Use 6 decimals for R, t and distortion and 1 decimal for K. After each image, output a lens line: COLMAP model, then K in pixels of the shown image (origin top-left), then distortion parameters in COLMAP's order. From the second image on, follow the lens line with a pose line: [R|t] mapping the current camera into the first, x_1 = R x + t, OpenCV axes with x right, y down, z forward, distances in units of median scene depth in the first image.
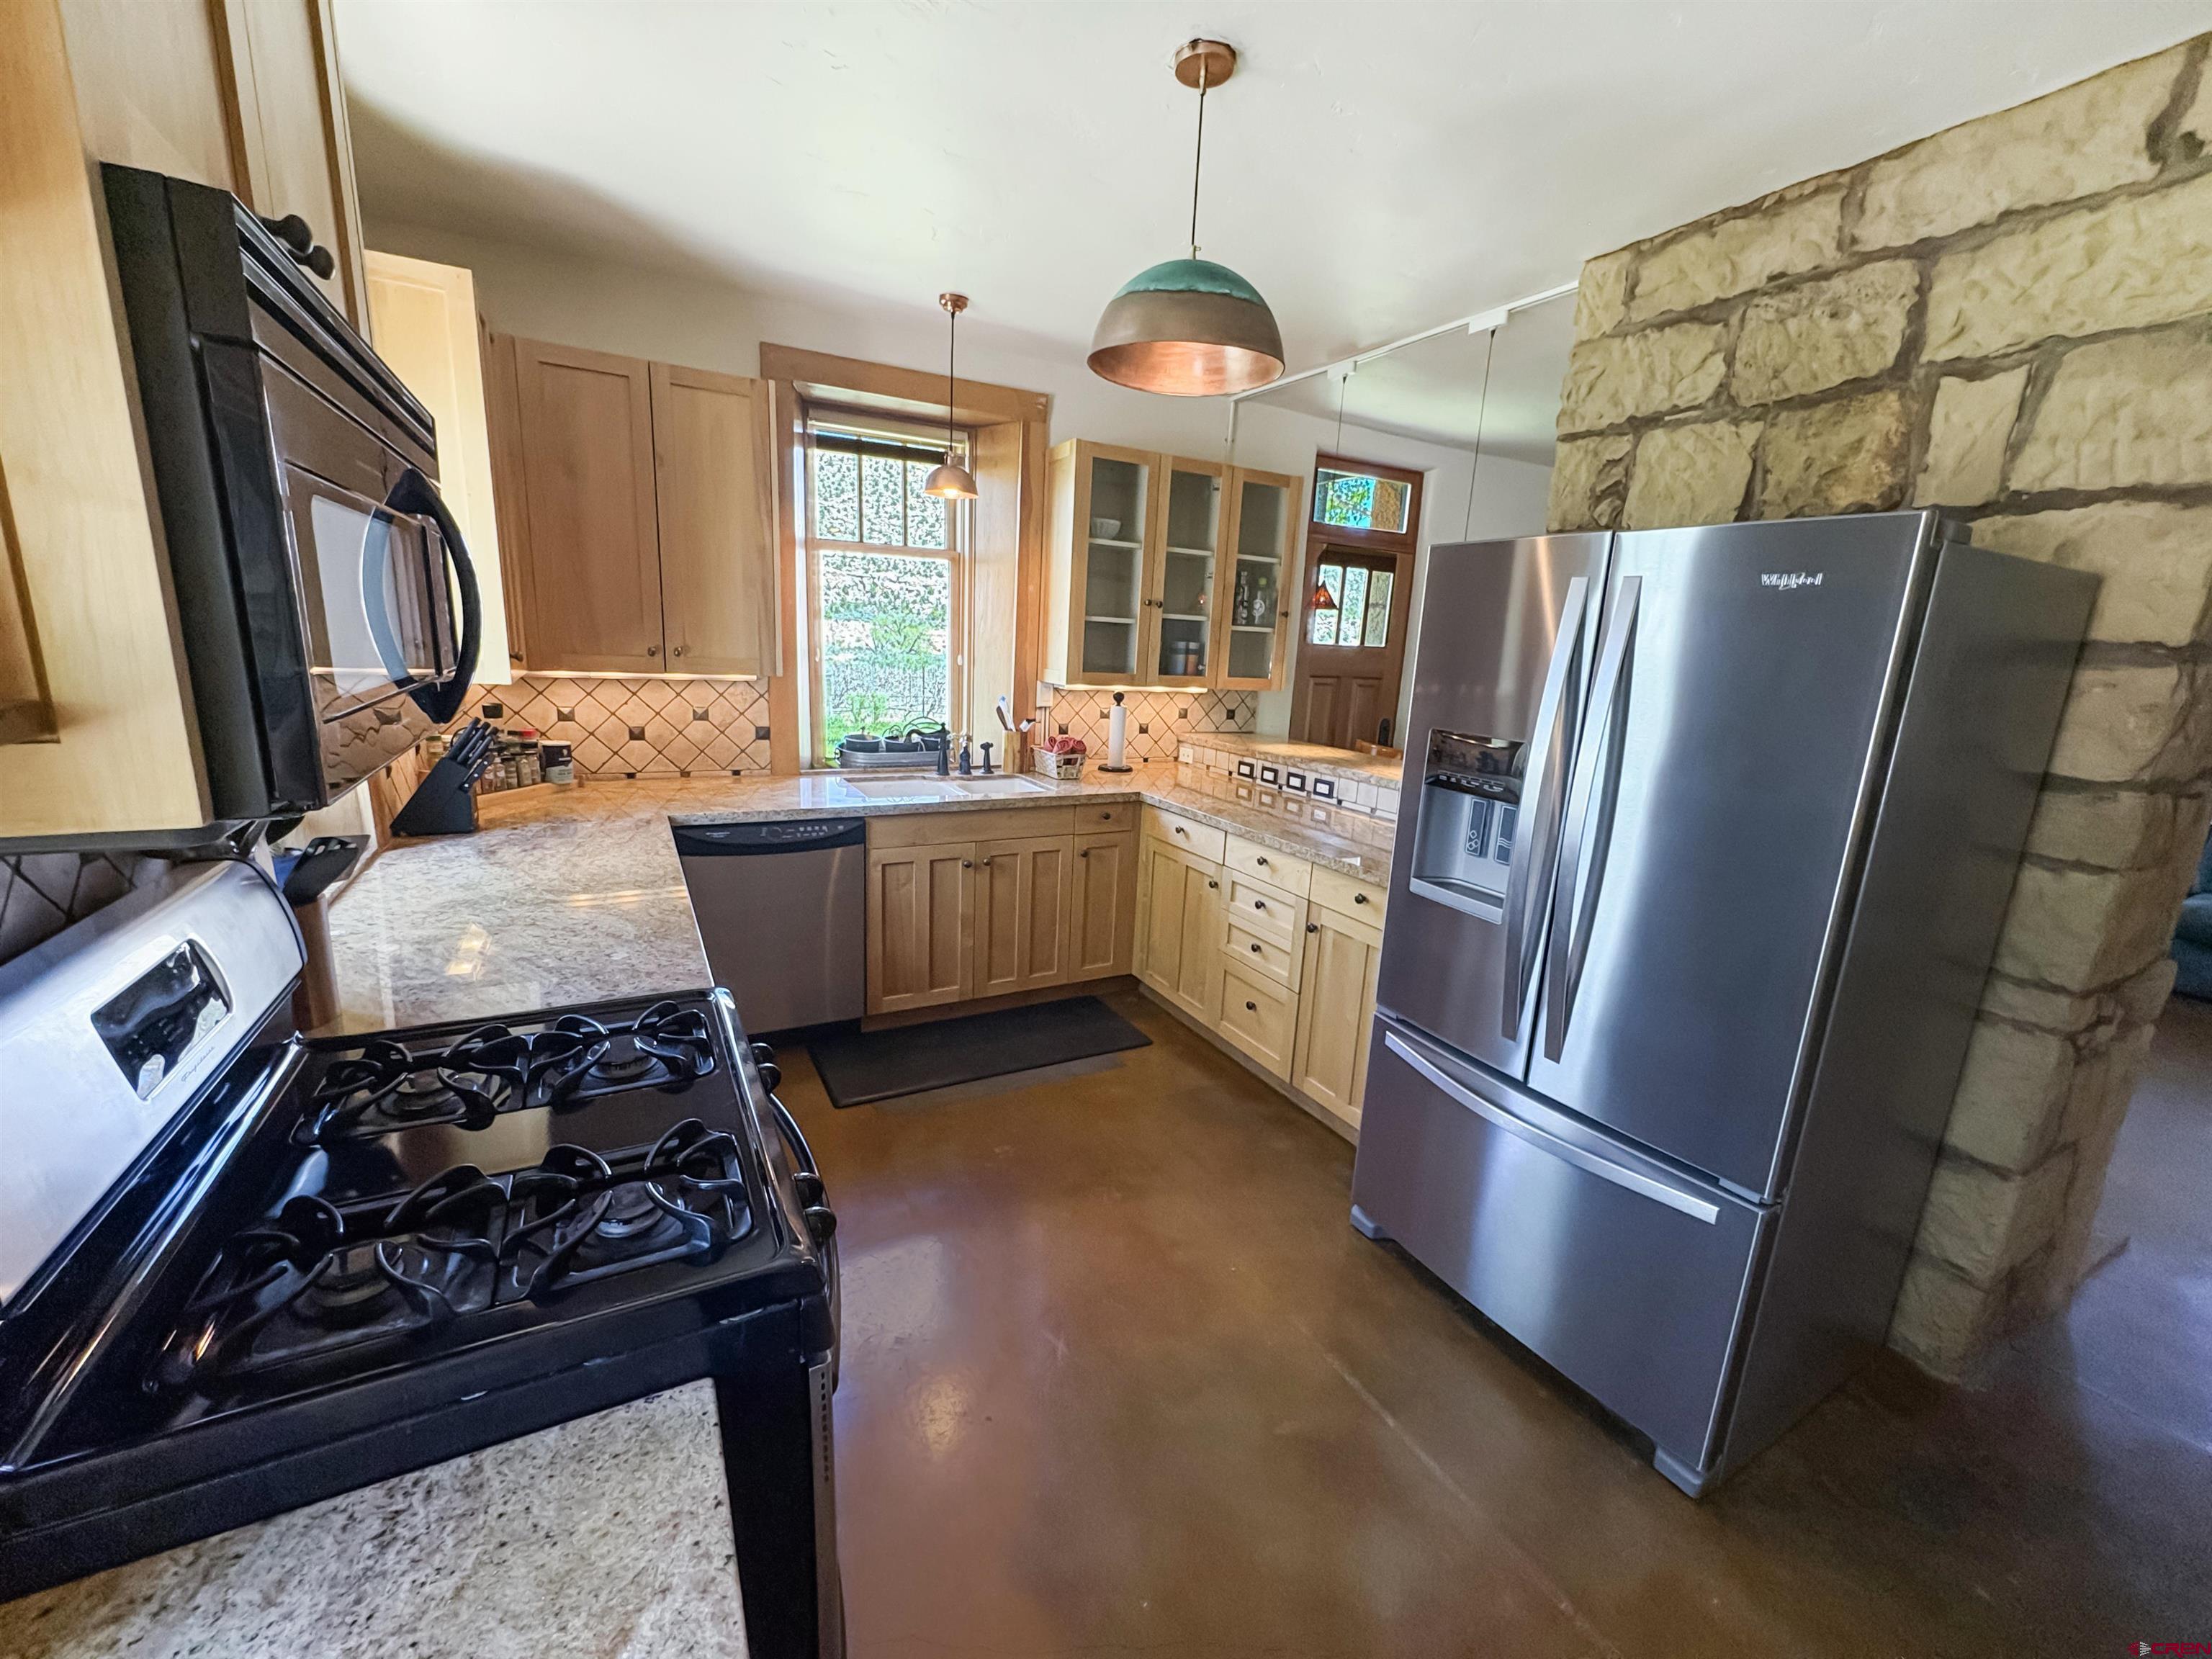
lens RADIAL K [[896.3, 0, 1114.5], [0, 896.3, 841.7], [0, 0, 1]] dist [-0.000785, 0.000002]
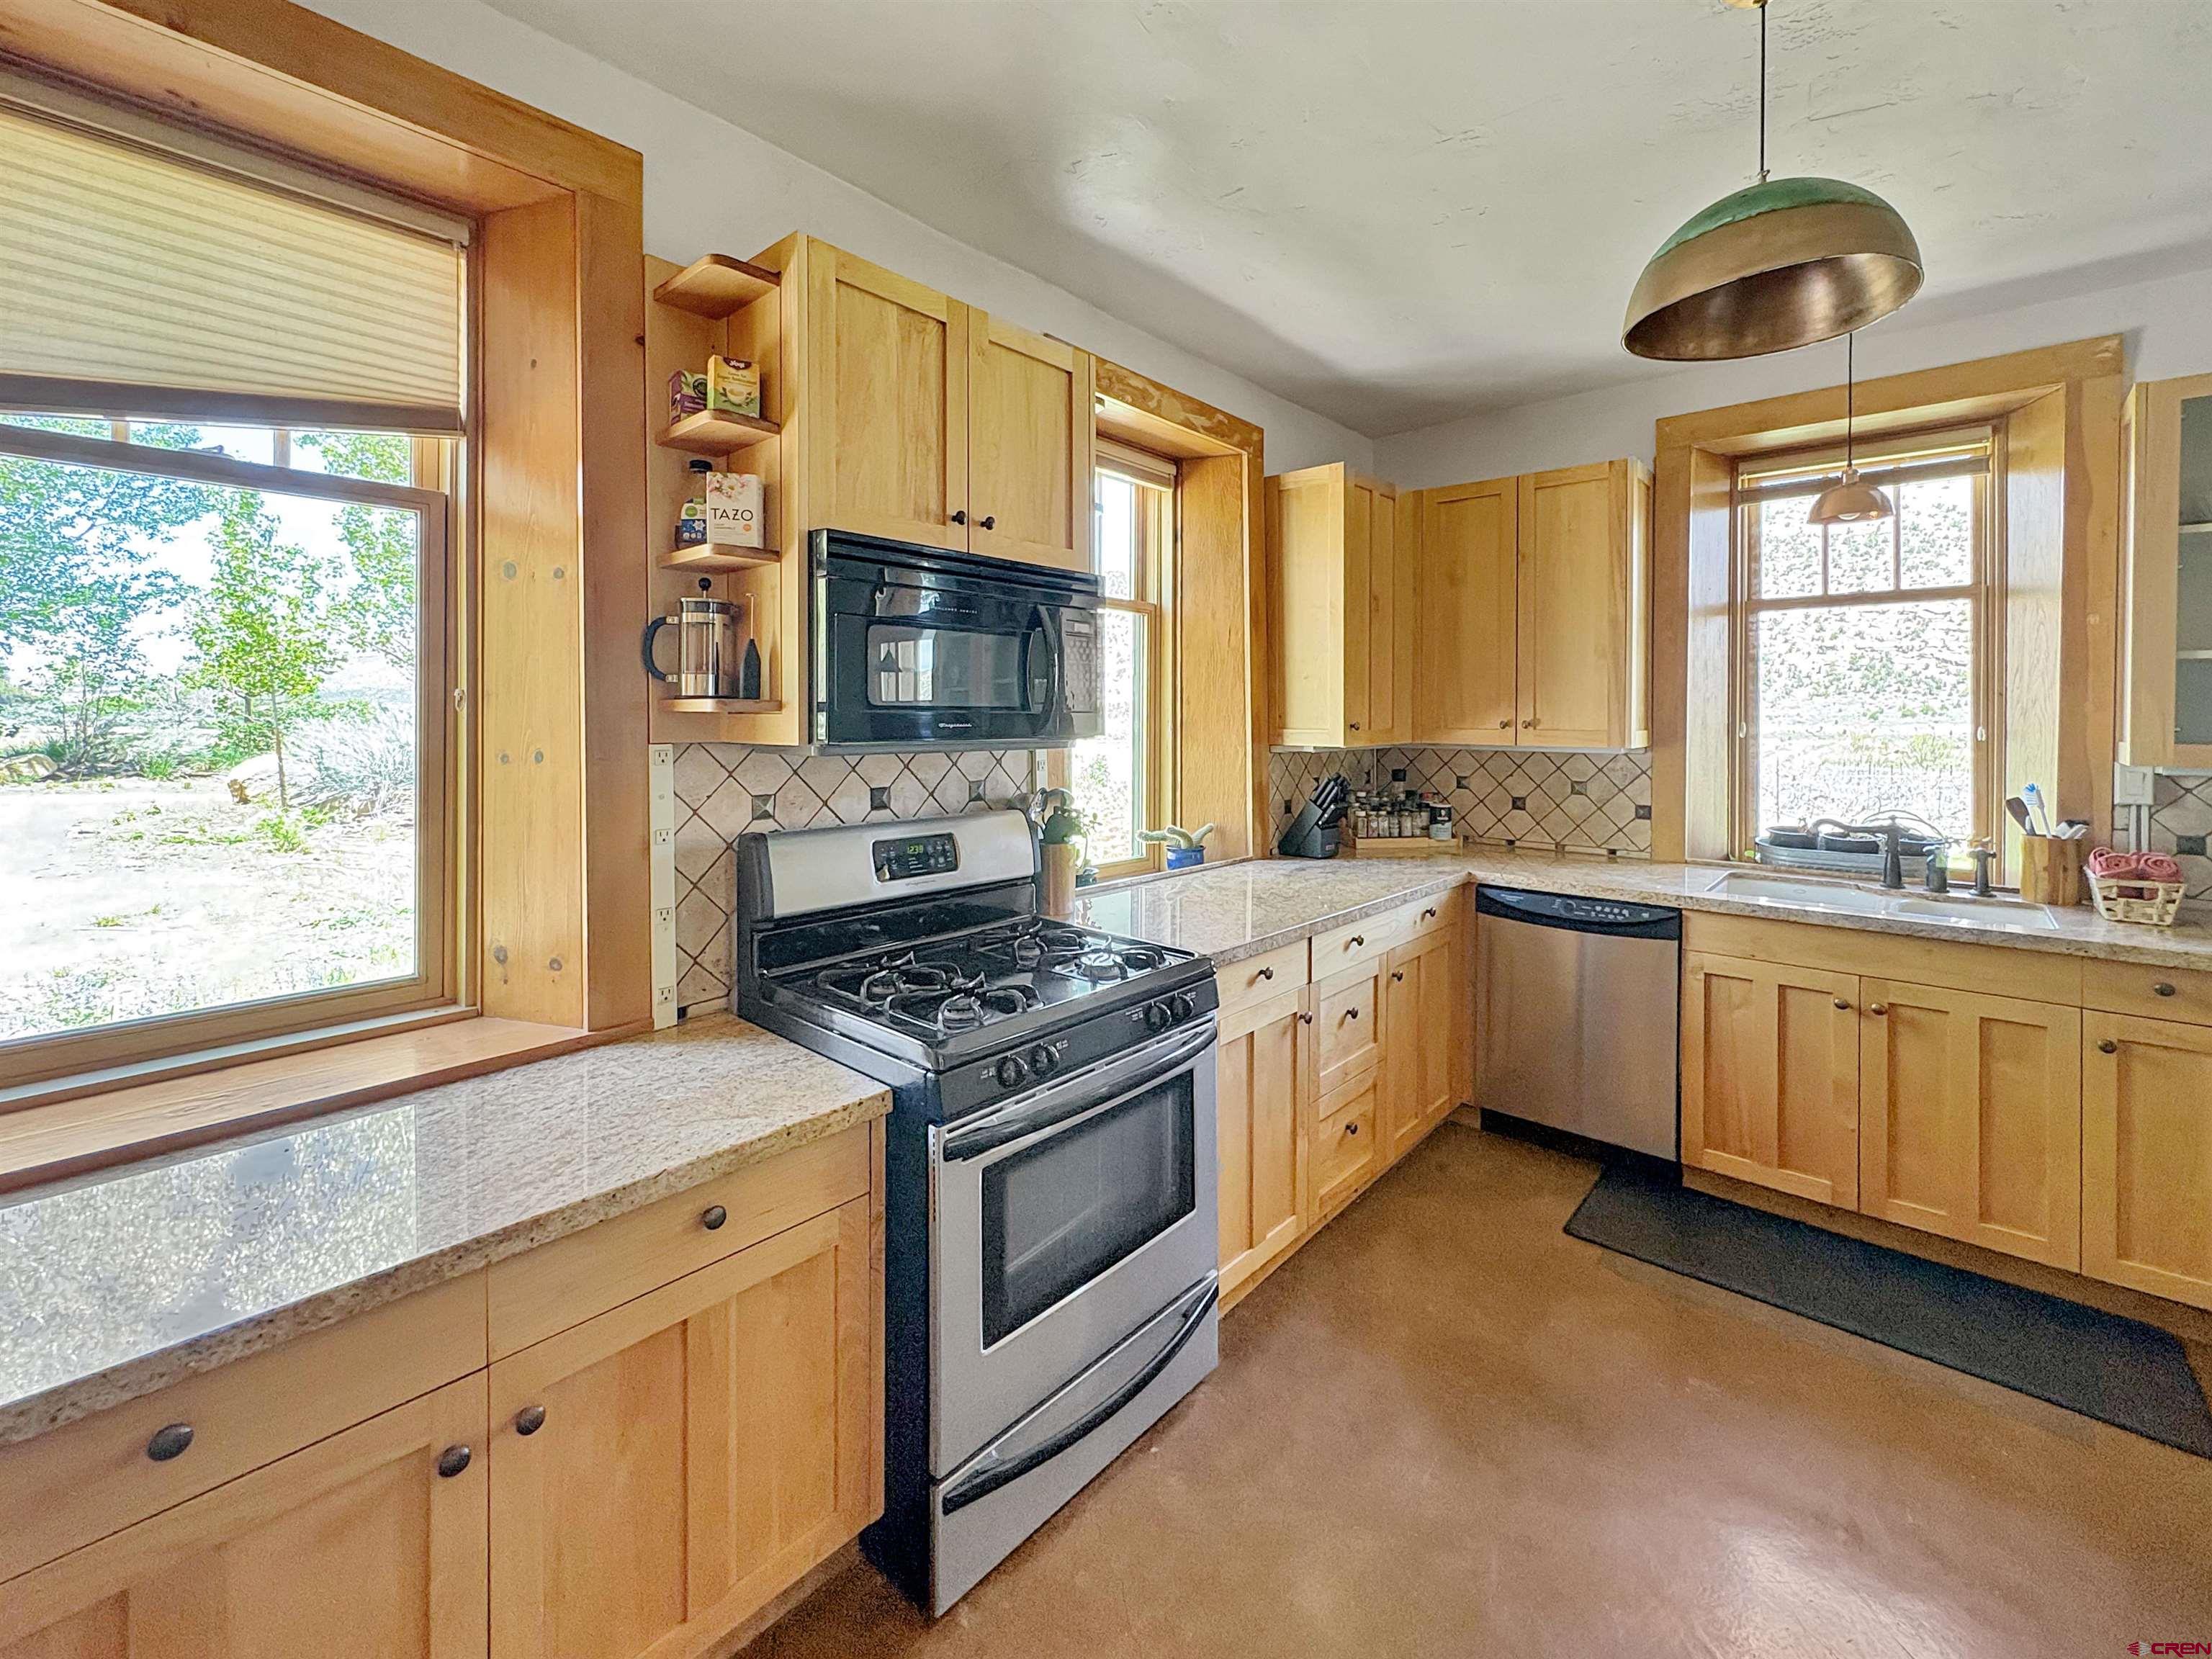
lens RADIAL K [[936.3, 0, 1098.9], [0, 936.3, 724.1], [0, 0, 1]] dist [-0.001124, -0.000487]
pose [[0.322139, -0.036125, -0.946003, 0.340524], [-0.202515, 0.973510, -0.106137, 0.006506], [0.924778, 0.225771, 0.306290, 0.167263]]
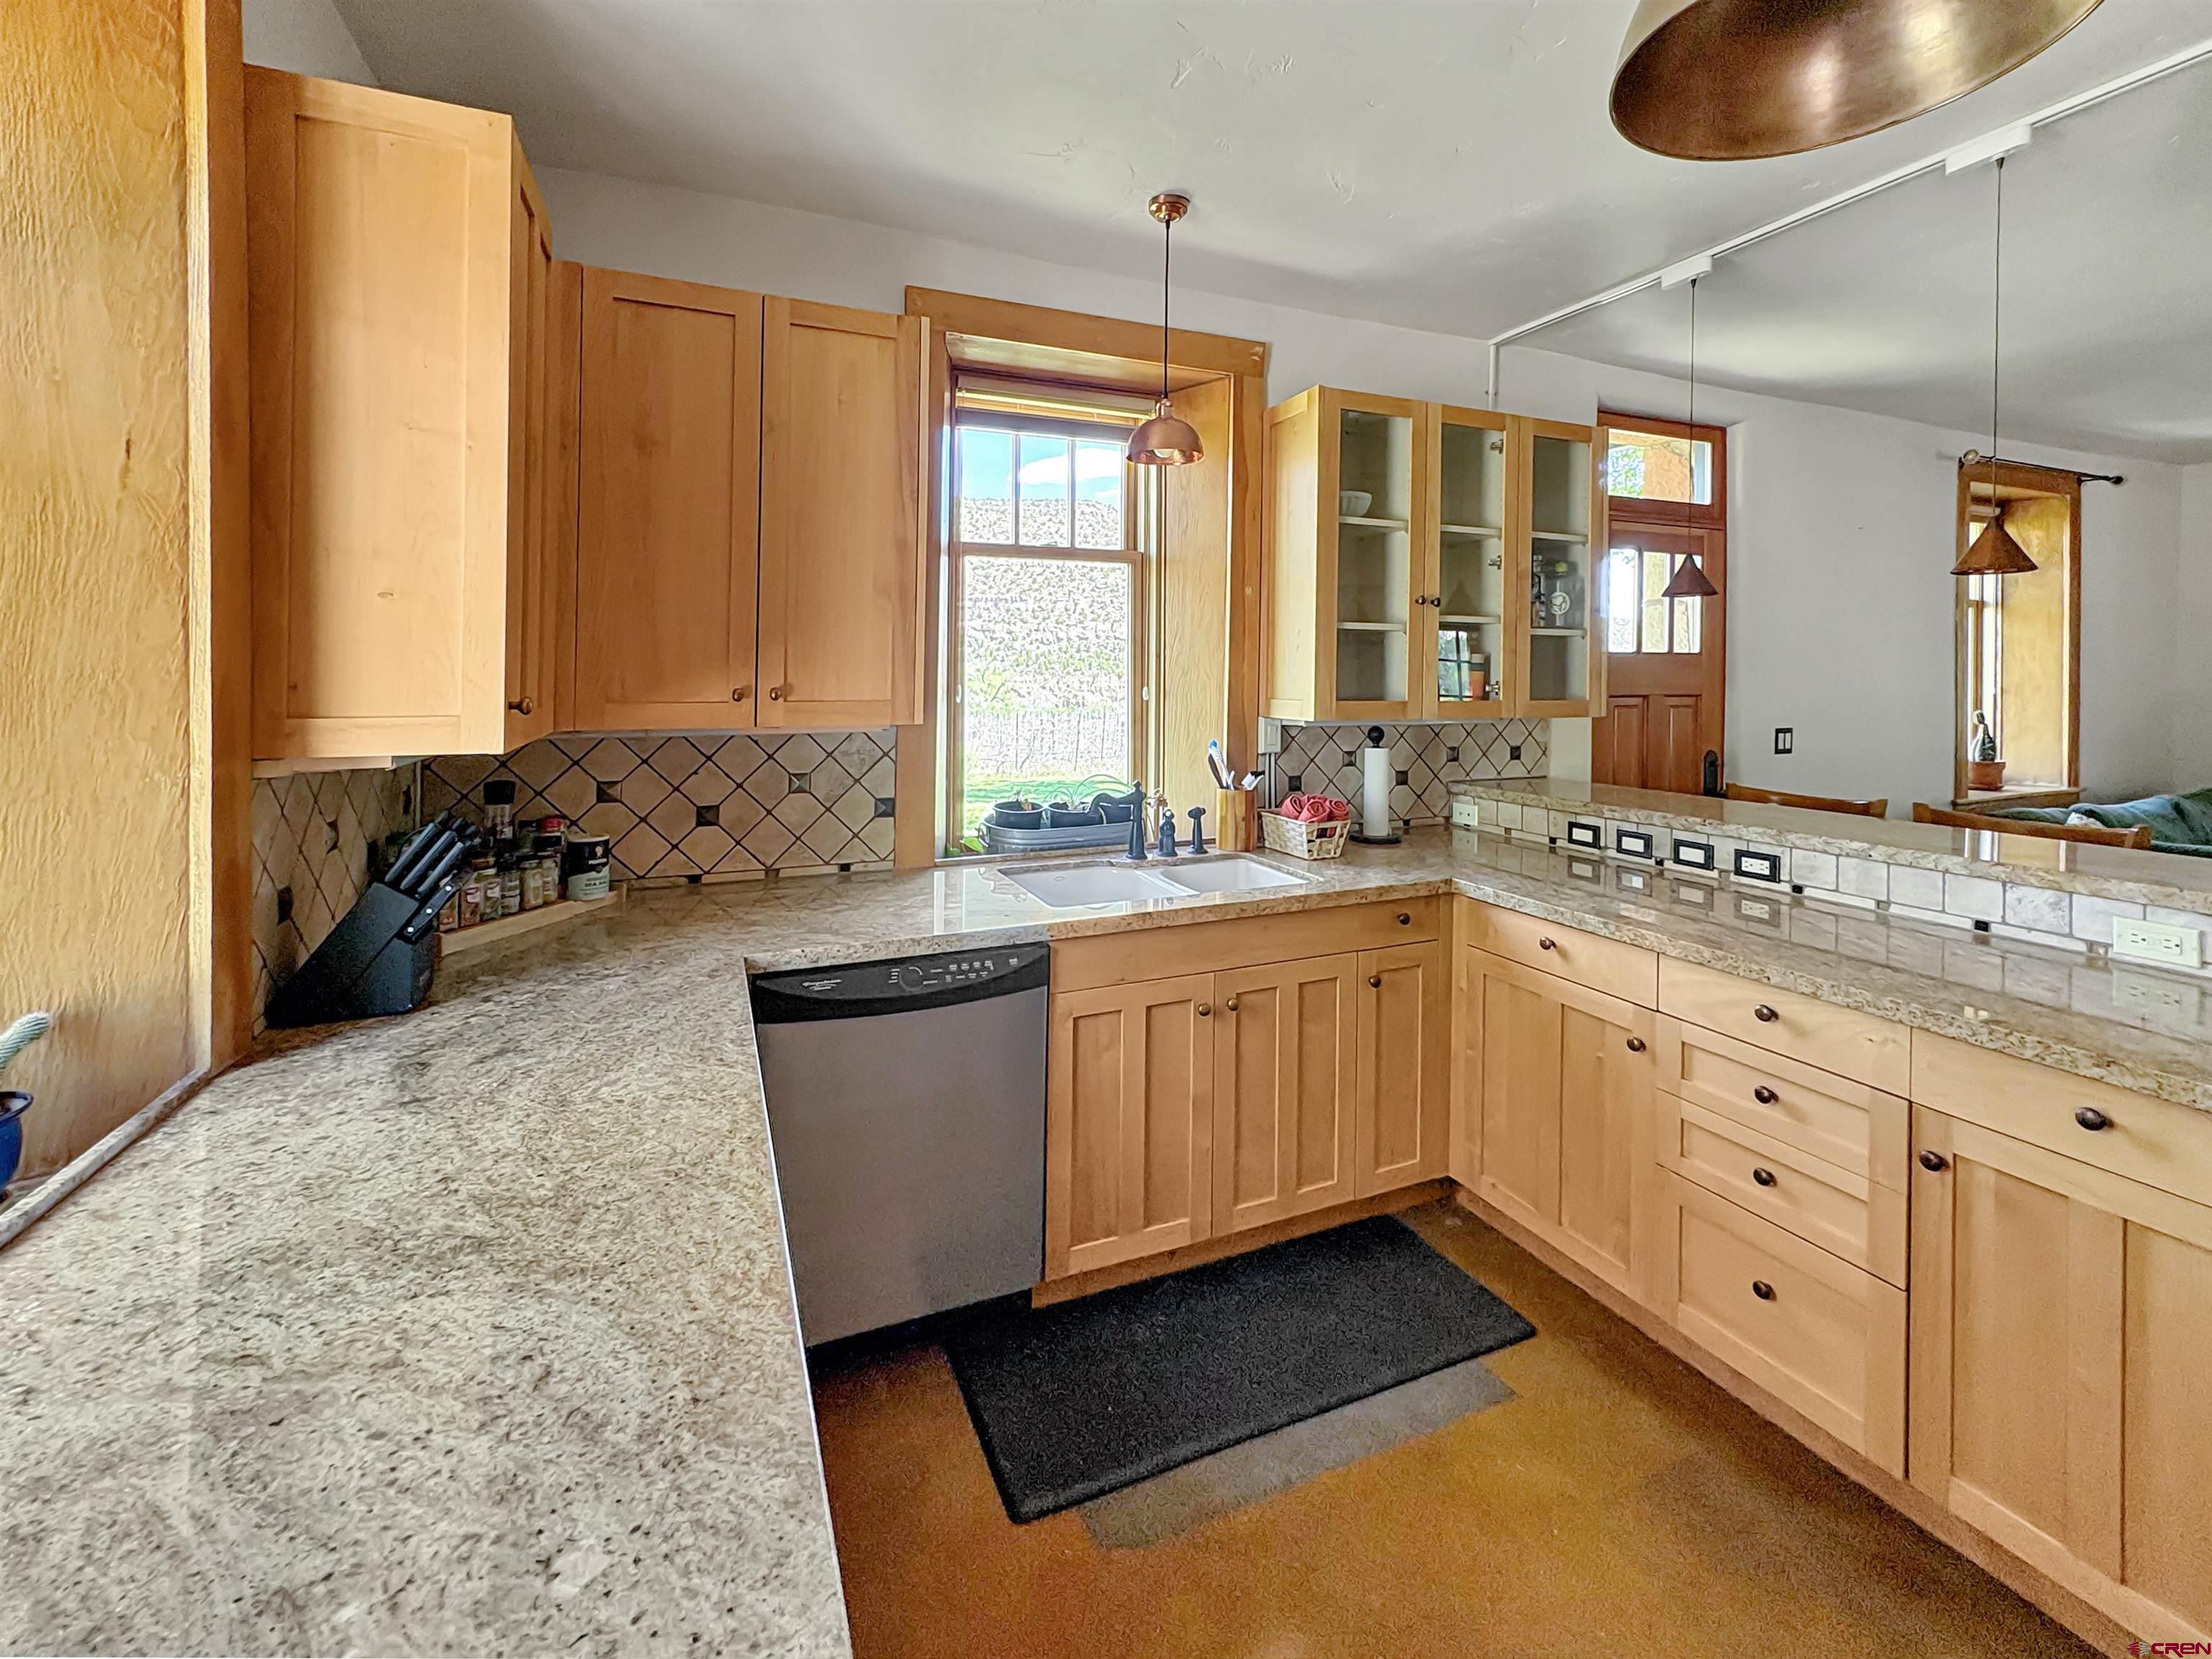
lens RADIAL K [[949.7, 0, 1118.5], [0, 949.7, 666.4], [0, 0, 1]] dist [-0.002021, 0.001243]
pose [[0.995331, -0.046234, -0.084722, -0.148225], [0.025076, 0.971529, -0.235588, -0.050120], [0.093202, 0.232364, 0.968153, 0.288629]]
